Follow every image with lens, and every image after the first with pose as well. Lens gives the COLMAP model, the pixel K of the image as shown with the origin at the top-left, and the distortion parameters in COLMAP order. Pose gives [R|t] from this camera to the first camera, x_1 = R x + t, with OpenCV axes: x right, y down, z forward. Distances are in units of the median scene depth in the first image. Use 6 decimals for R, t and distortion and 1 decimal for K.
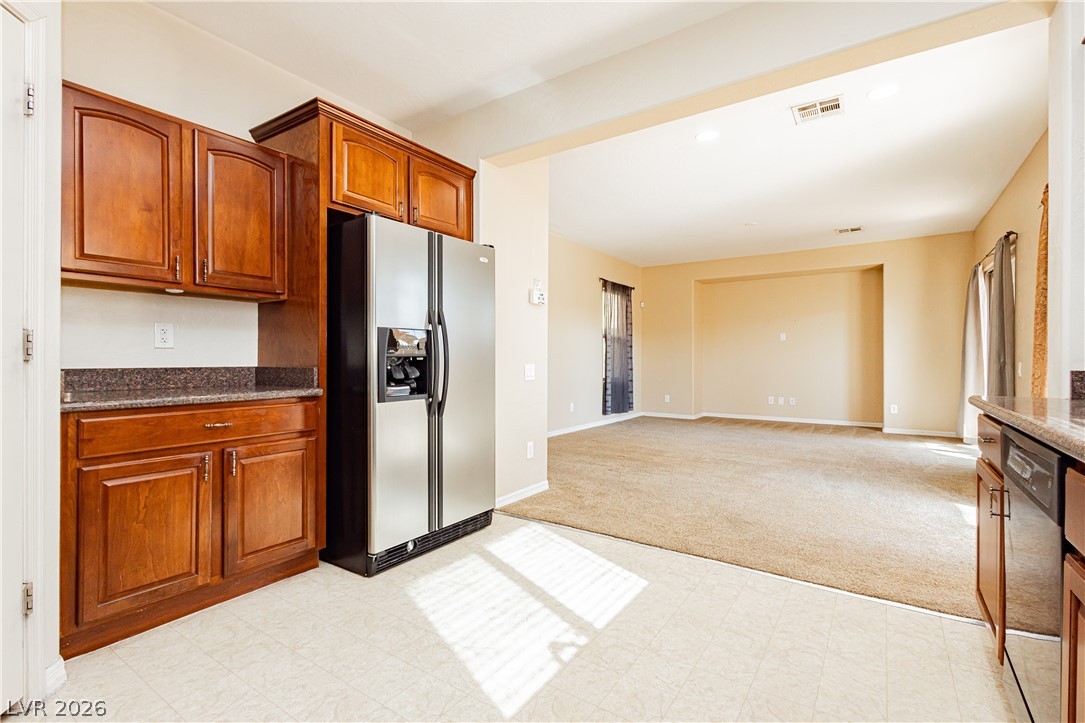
lens RADIAL K [[503.2, 0, 539.2], [0, 503.2, 362.5], [0, 0, 1]] dist [0.001405, -0.000661]
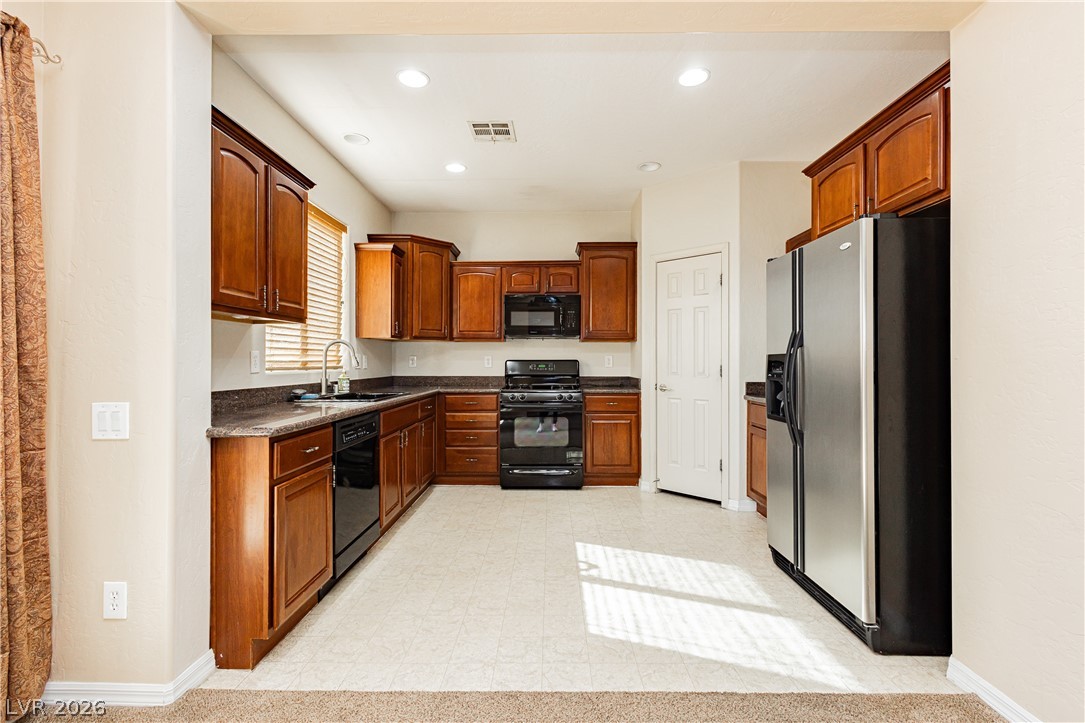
lens RADIAL K [[503.2, 0, 546.0], [0, 503.2, 358.6], [0, 0, 1]] dist [0.001405, -0.000661]
pose [[-0.831230, -0.006045, -0.555895, 0.778722], [-0.005283, 0.999982, -0.002975, -0.053158], [0.555903, 0.000464, -0.831247, 1.686489]]
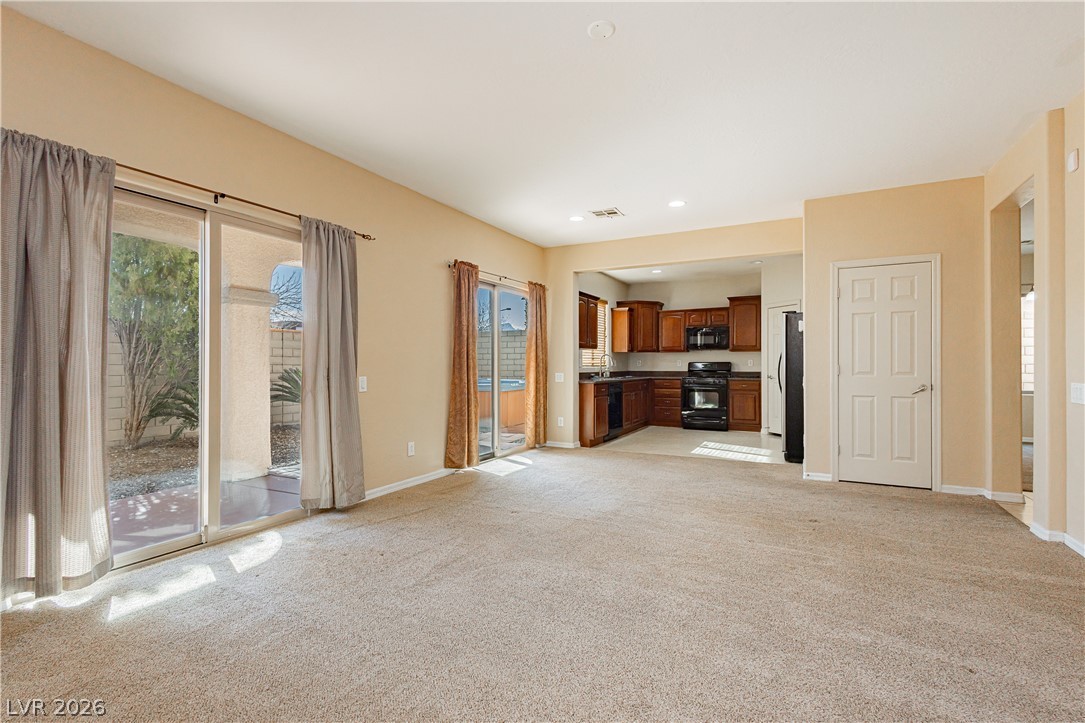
lens RADIAL K [[503.2, 0, 545.0], [0, 503.2, 359.1], [0, 0, 1]] dist [0.001405, -0.000661]
pose [[-0.992674, -0.003359, -0.120780, 1.312674], [-0.002774, 0.999984, -0.005009, -0.054079], [0.120795, -0.004637, -0.992667, 3.564422]]
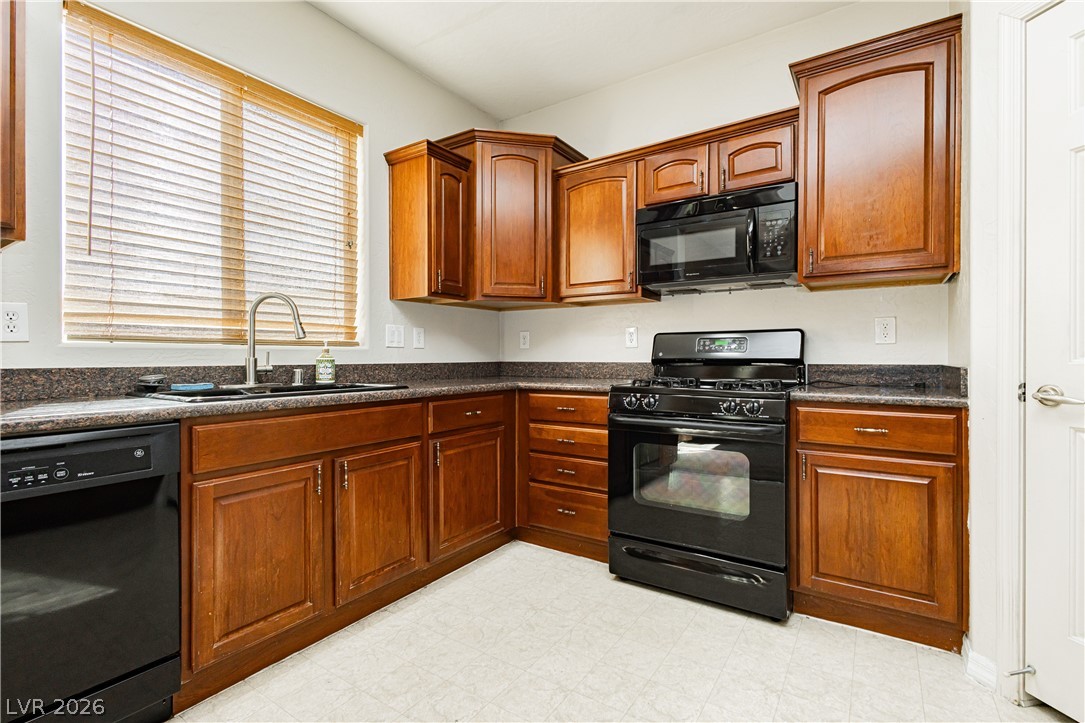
lens RADIAL K [[503.2, 0, 535.6], [0, 503.2, 358.7], [0, 0, 1]] dist [0.001405, -0.000661]
pose [[-0.999997, 0.000437, 0.002206, 0.008611], [0.000460, 0.999943, 0.010631, -0.005022], [-0.002201, 0.010632, -0.999941, 0.991989]]
